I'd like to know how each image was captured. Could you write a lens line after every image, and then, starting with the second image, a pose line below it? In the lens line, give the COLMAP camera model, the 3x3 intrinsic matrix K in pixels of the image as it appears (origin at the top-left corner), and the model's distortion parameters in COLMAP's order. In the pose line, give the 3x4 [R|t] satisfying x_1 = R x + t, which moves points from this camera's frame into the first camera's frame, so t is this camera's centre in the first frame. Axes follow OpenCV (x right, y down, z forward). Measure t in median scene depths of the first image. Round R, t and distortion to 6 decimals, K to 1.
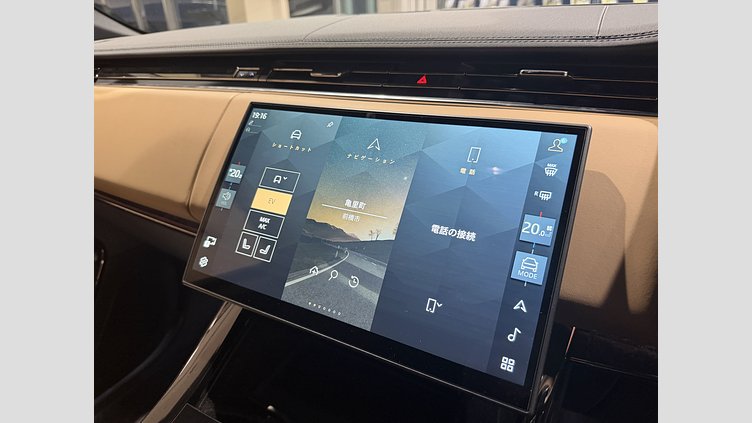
lens RADIAL K [[404.5, 0, 375.5], [0, 404.5, 211.5], [0, 0, 1]] dist [-0.002858, -0.000623]
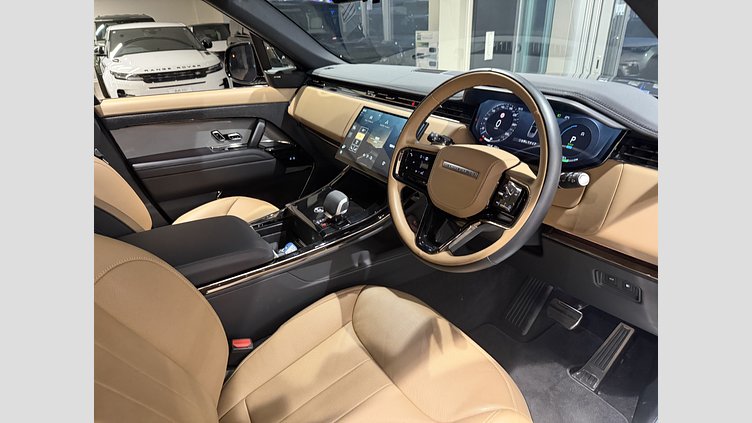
lens RADIAL K [[404.5, 0, 376.7], [0, 404.5, 216.5], [0, 0, 1]] dist [-0.002858, -0.000623]
pose [[0.884513, 0.191057, -0.425597, 1.610554], [-0.165585, 0.981467, 0.096463, 0.319079], [0.436139, -0.014850, 0.899757, -2.258315]]
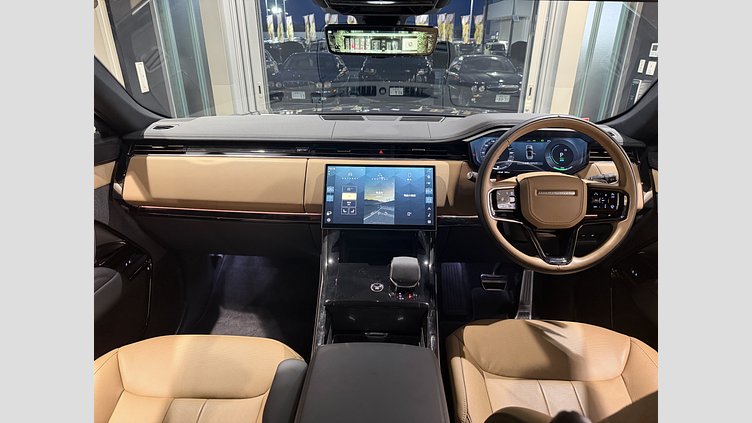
lens RADIAL K [[404.5, 0, 374.5], [0, 404.5, 211.6], [0, 0, 1]] dist [-0.002858, -0.000623]
pose [[0.896158, -0.153260, 0.416427, -1.523201], [0.156906, 0.987279, 0.025688, 0.044844], [-0.415067, 0.042320, 0.908806, -2.078347]]
